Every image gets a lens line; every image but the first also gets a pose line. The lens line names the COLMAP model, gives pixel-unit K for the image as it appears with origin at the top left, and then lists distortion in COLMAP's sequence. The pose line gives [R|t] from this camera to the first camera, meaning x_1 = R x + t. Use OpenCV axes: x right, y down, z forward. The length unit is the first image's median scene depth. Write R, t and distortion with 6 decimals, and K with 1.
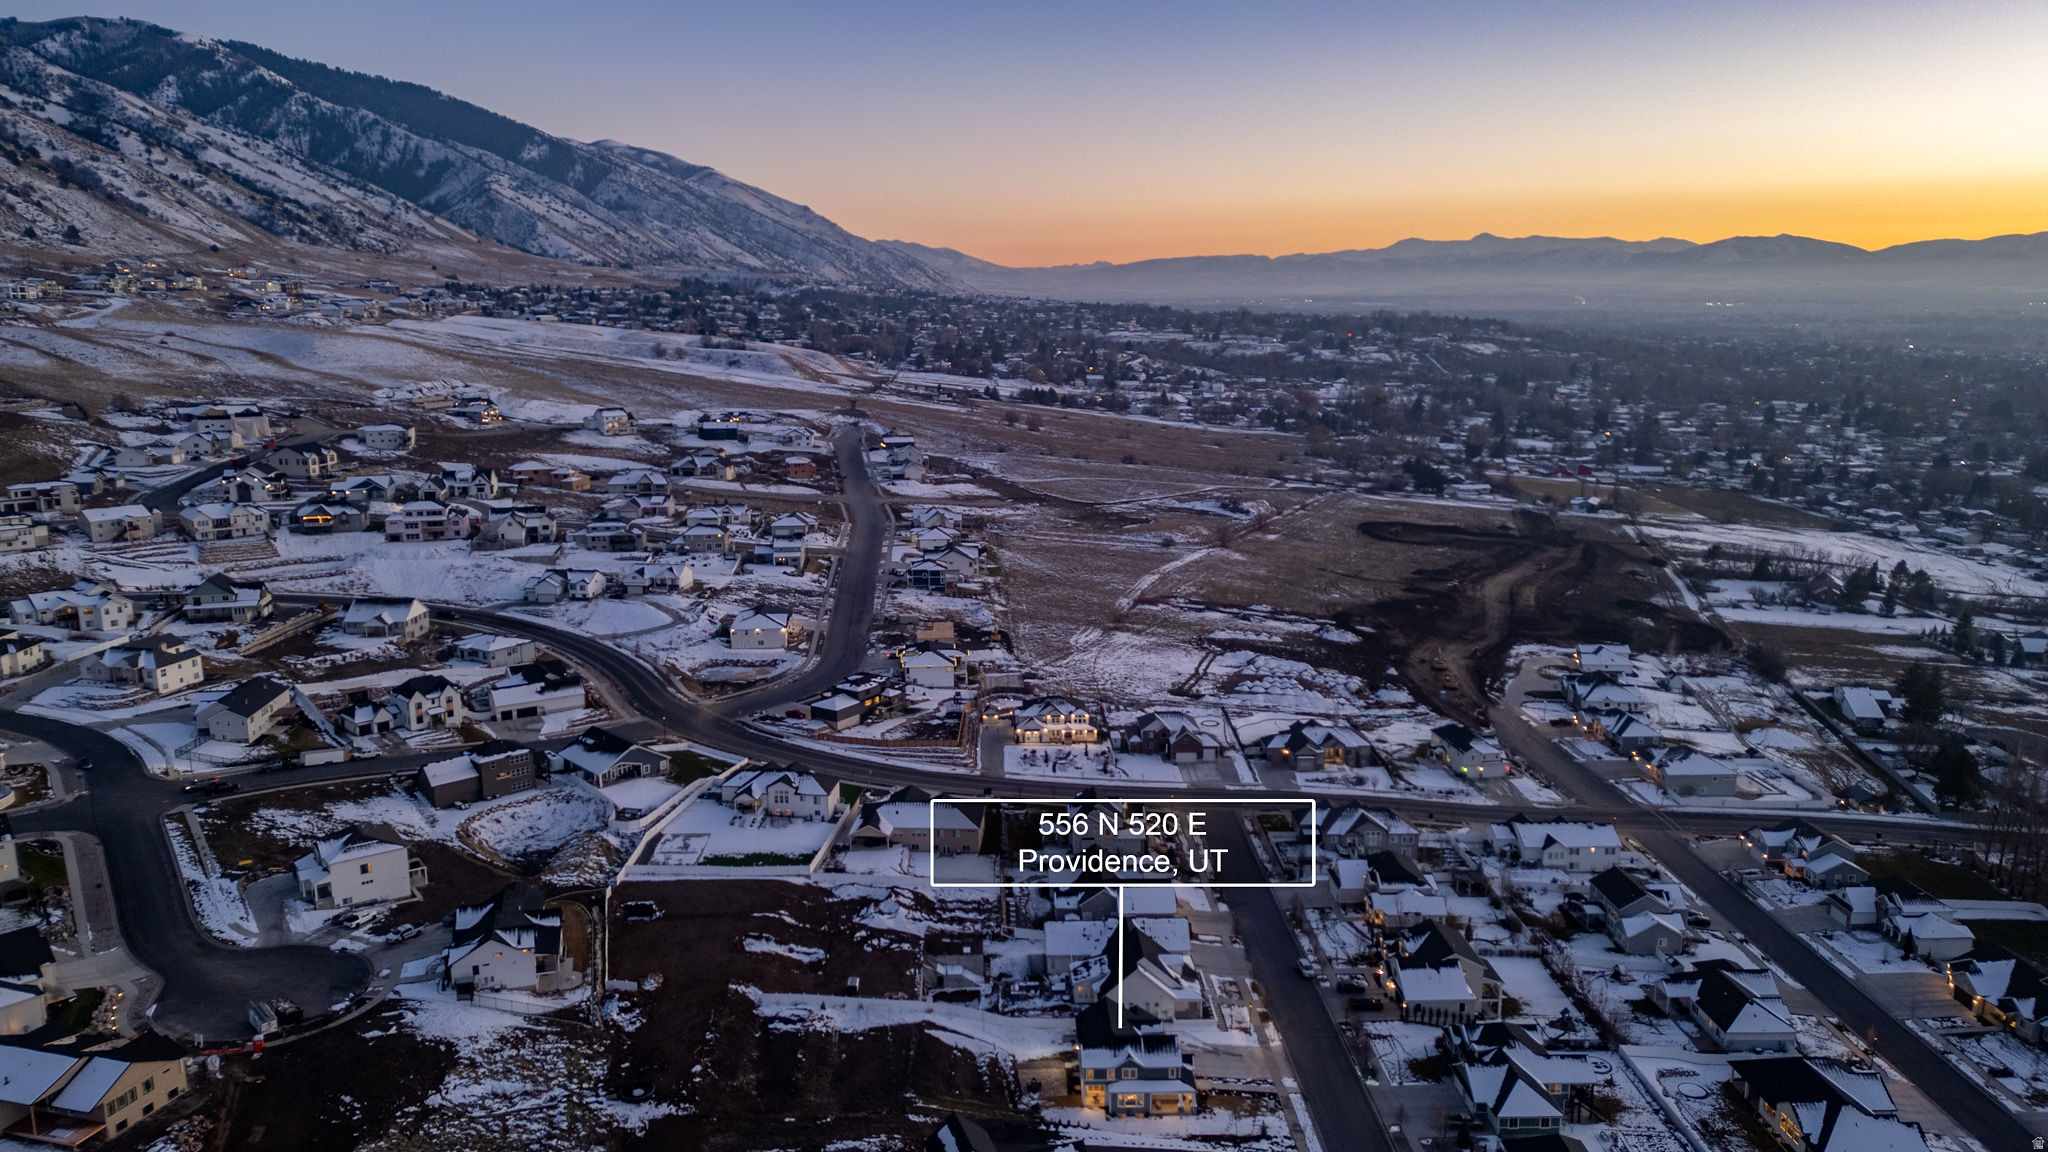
lens RADIAL K [[1421.3, 0, 1026.4], [0, 1421.3, 576.8], [0, 0, 1]] dist [0.080095, -0.070015]
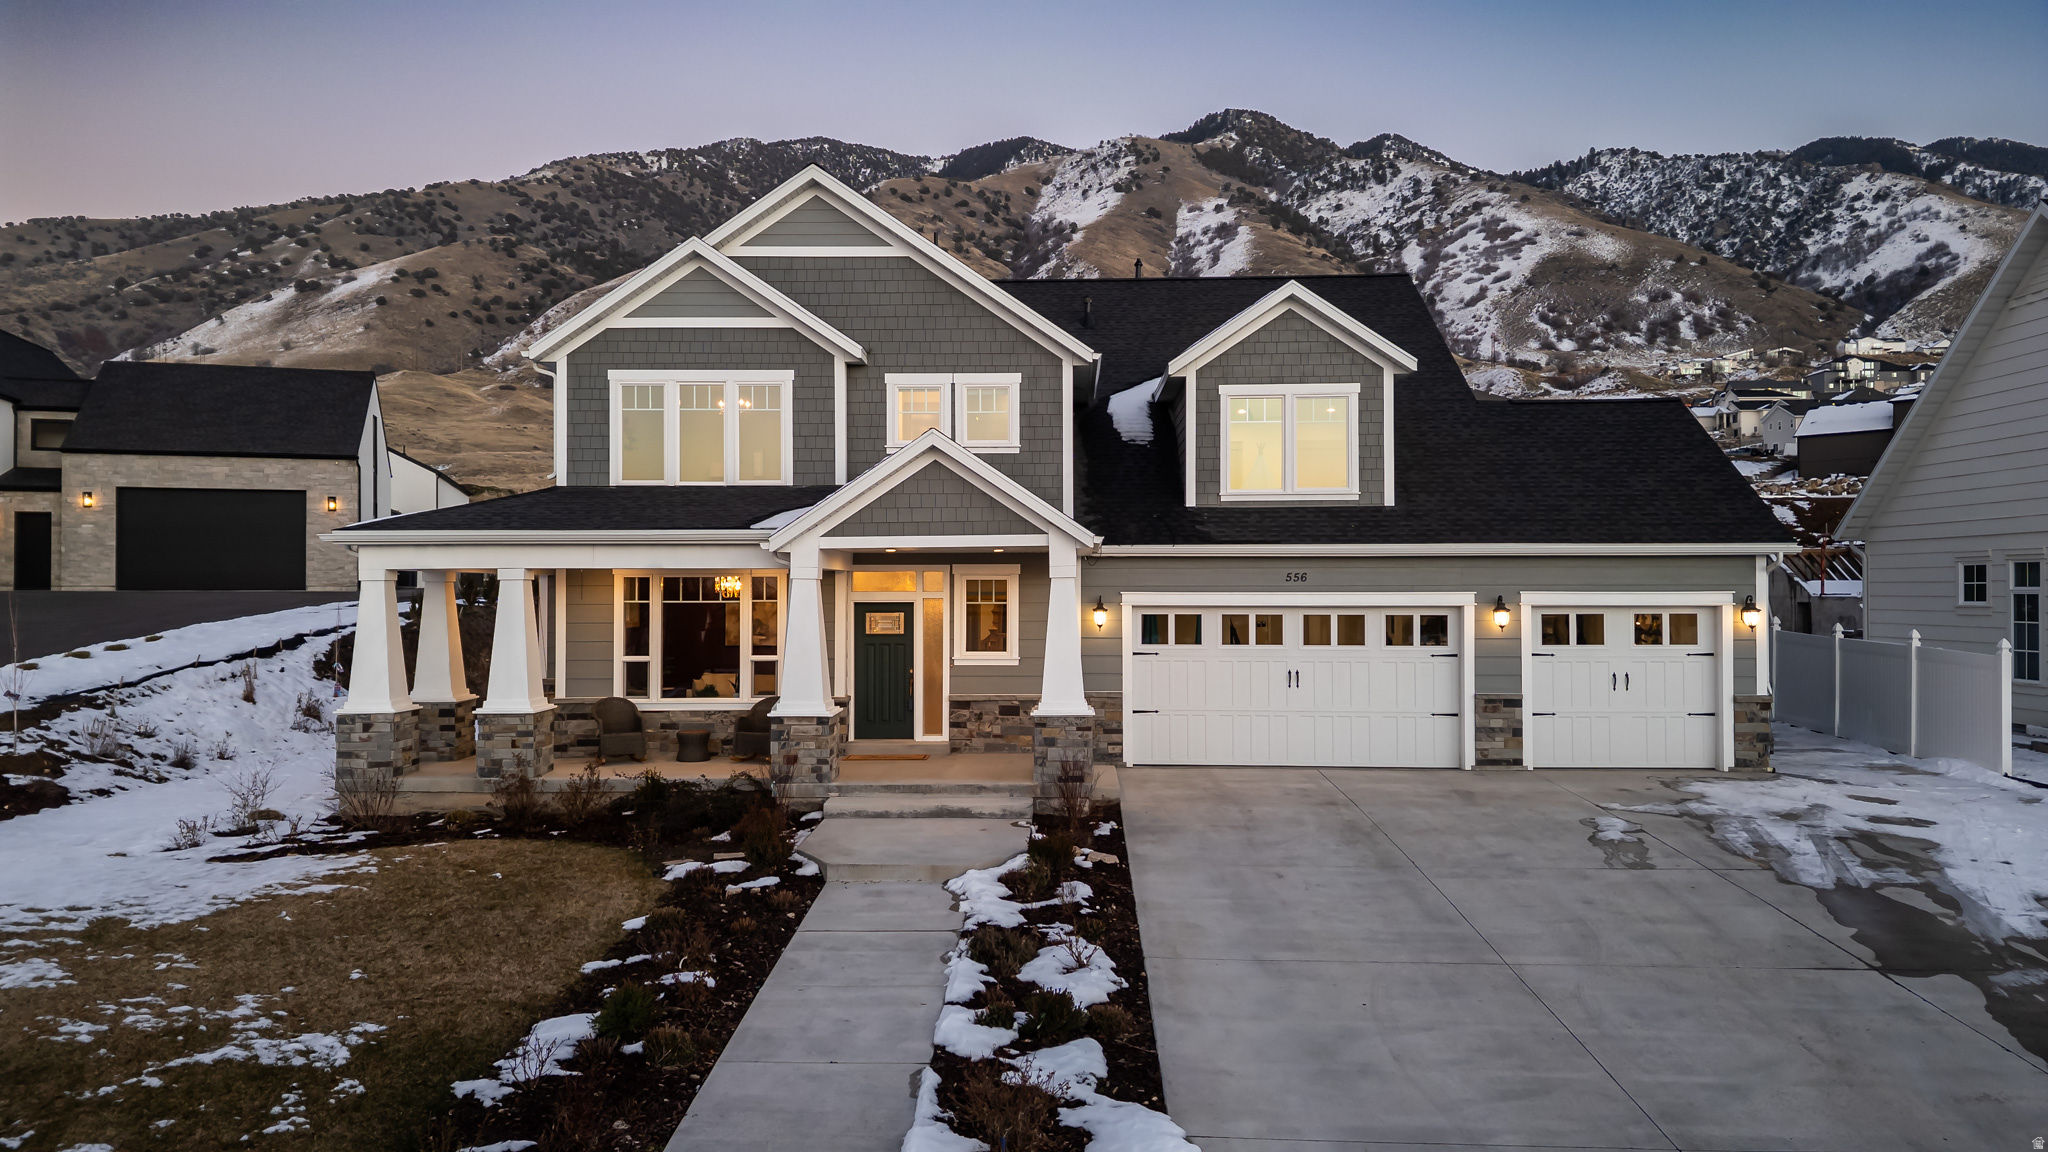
lens RADIAL K [[1421.3, 0, 1026.4], [0, 1421.3, 576.8], [0, 0, 1]] dist [0.080095, -0.070015]
pose [[-0.050398, -0.006199, -0.998710, 0.059540], [-0.195016, 0.980793, 0.003753, 0.100420], [0.979504, 0.194954, -0.050639, 0.298950]]
